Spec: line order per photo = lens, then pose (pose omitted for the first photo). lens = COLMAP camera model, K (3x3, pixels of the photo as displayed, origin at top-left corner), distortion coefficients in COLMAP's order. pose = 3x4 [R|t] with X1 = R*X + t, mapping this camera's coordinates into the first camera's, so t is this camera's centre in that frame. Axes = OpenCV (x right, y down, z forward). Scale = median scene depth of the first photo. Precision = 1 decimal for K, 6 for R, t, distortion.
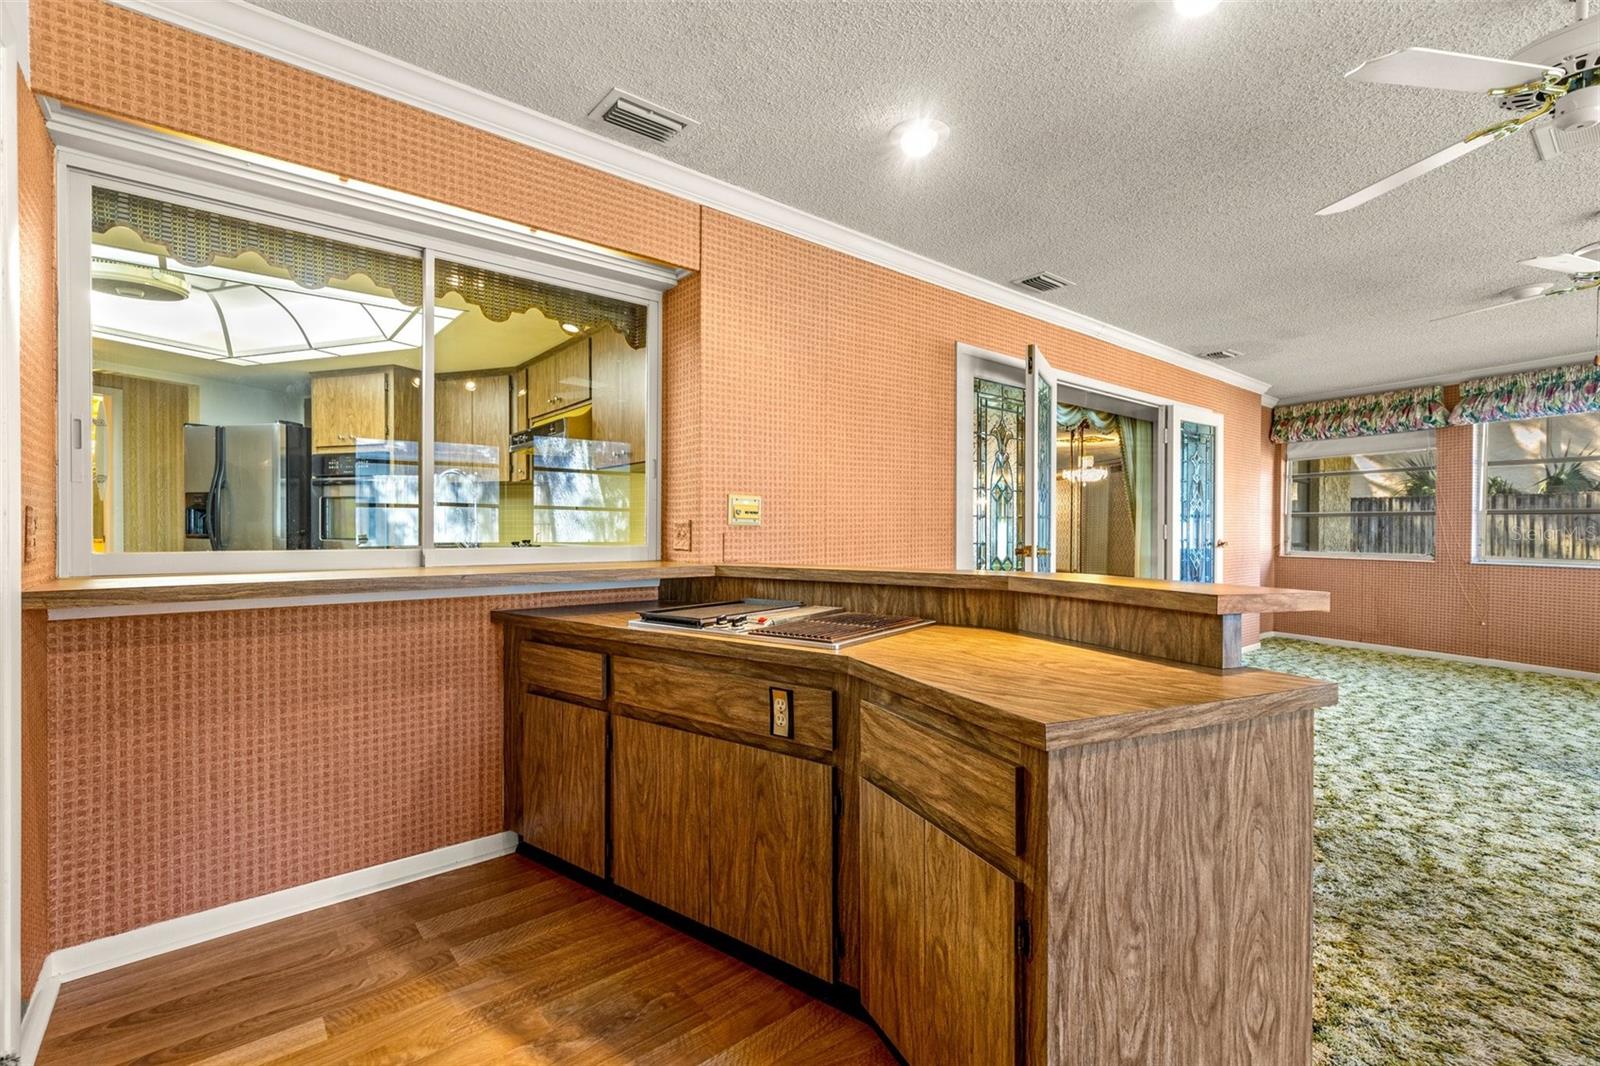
lens RADIAL K [[713.4, 0, 802.9], [0, 713.4, 533.7], [0, 0, 1]] dist [0.005373, -0.000774]
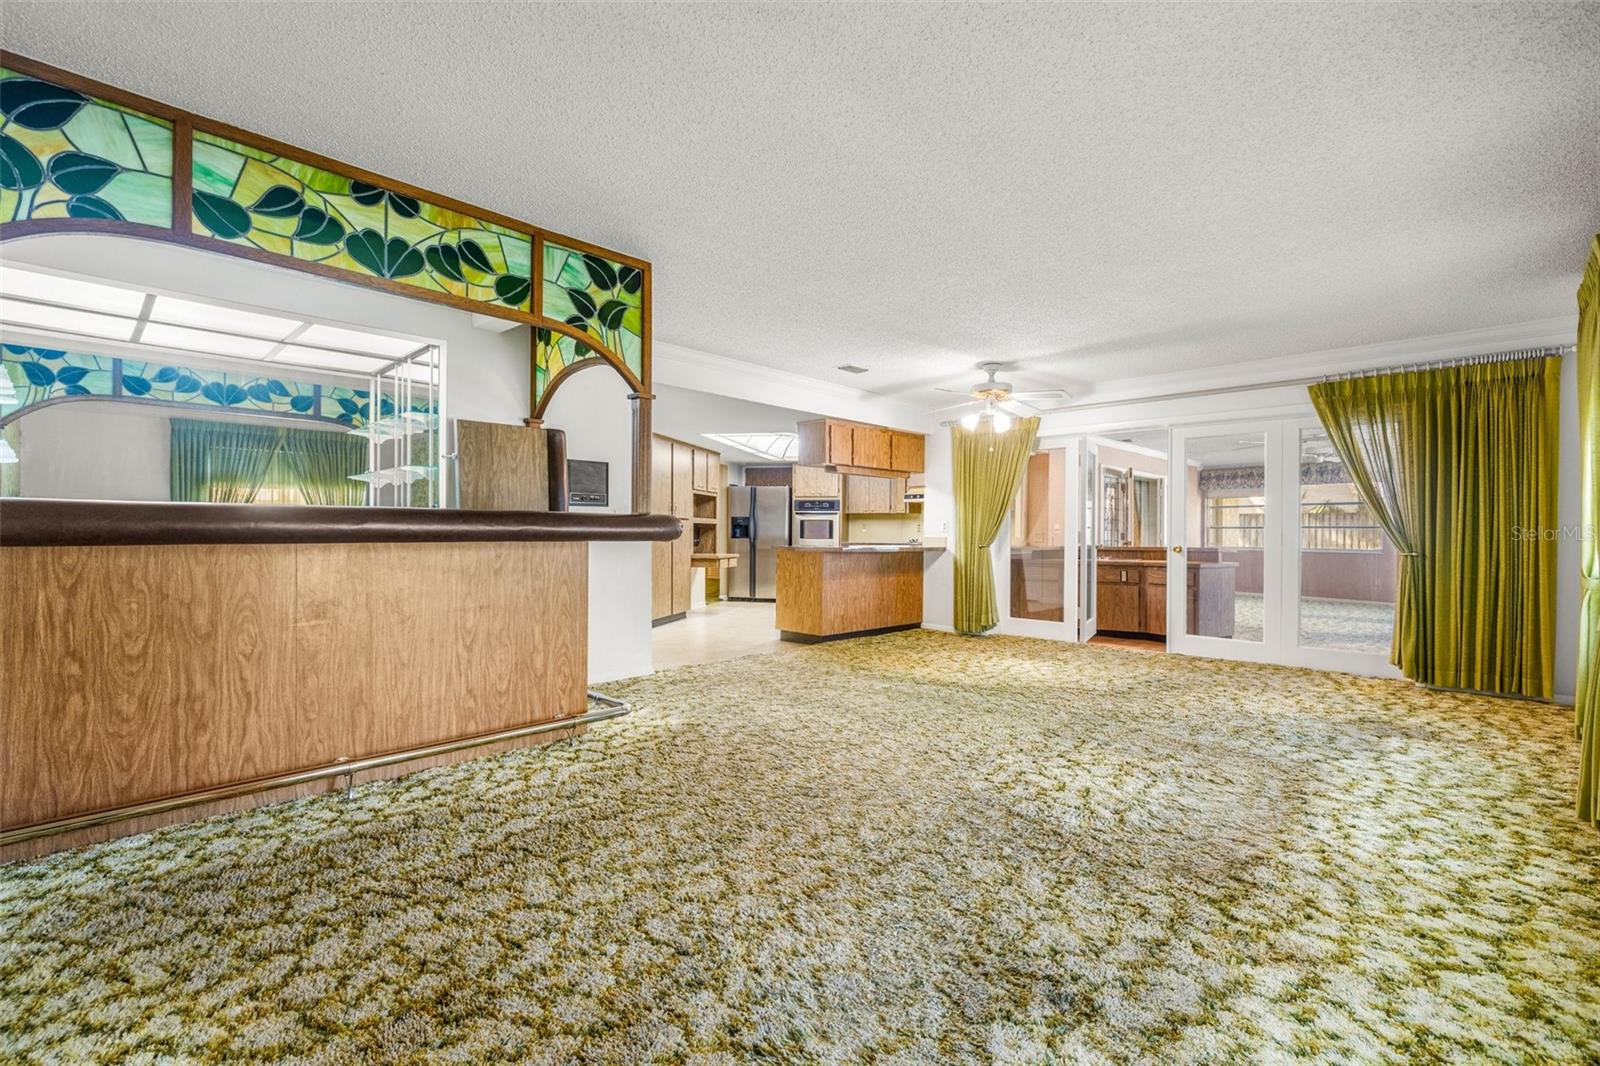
lens RADIAL K [[713.4, 0, 802.9], [0, 713.4, 533.7], [0, 0, 1]] dist [0.005373, -0.000774]
pose [[0.994252, 0.001828, 0.107053, -2.129041], [-0.001214, 0.999982, -0.005803, 0.010024], [-0.107062, 0.005639, 0.994236, -2.755460]]
